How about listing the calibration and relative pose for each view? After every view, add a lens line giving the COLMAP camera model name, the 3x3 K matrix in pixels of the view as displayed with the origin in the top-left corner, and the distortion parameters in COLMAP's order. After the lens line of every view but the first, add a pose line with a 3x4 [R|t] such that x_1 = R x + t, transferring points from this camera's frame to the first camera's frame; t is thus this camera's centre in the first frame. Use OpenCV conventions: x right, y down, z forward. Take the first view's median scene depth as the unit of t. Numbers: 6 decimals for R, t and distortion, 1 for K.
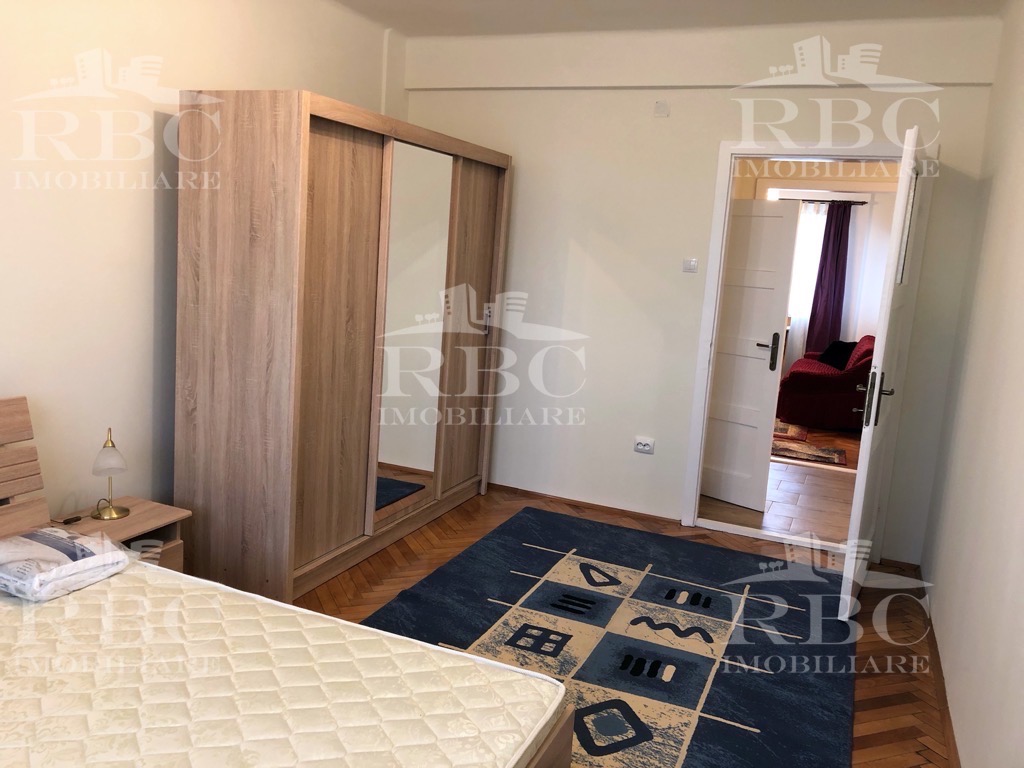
lens RADIAL K [[859.3, 0, 514.3], [0, 859.3, 379.6], [0, 0, 1]] dist [0.019311, 0.001687]
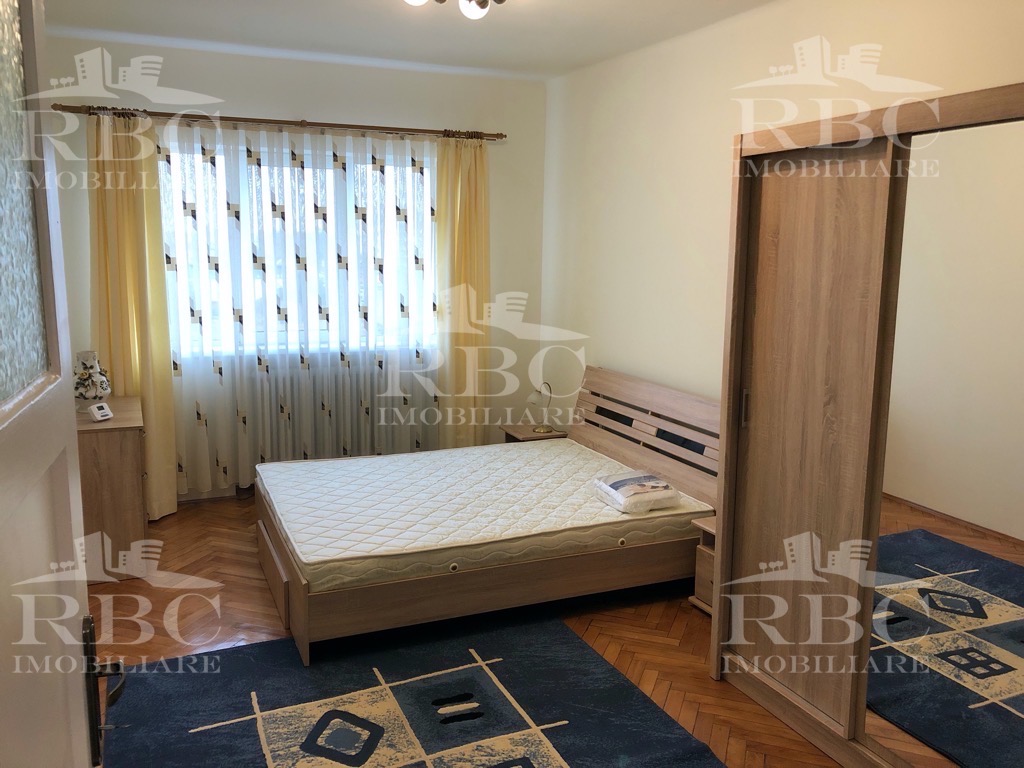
lens RADIAL K [[859.3, 0, 511.3], [0, 859.3, 380.5], [0, 0, 1]] dist [0.019311, 0.001687]
pose [[-0.700033, 0.032132, -0.713387, 0.555413], [-0.168582, 0.963315, 0.208816, -0.207276], [0.693926, 0.266442, -0.668936, 1.378100]]
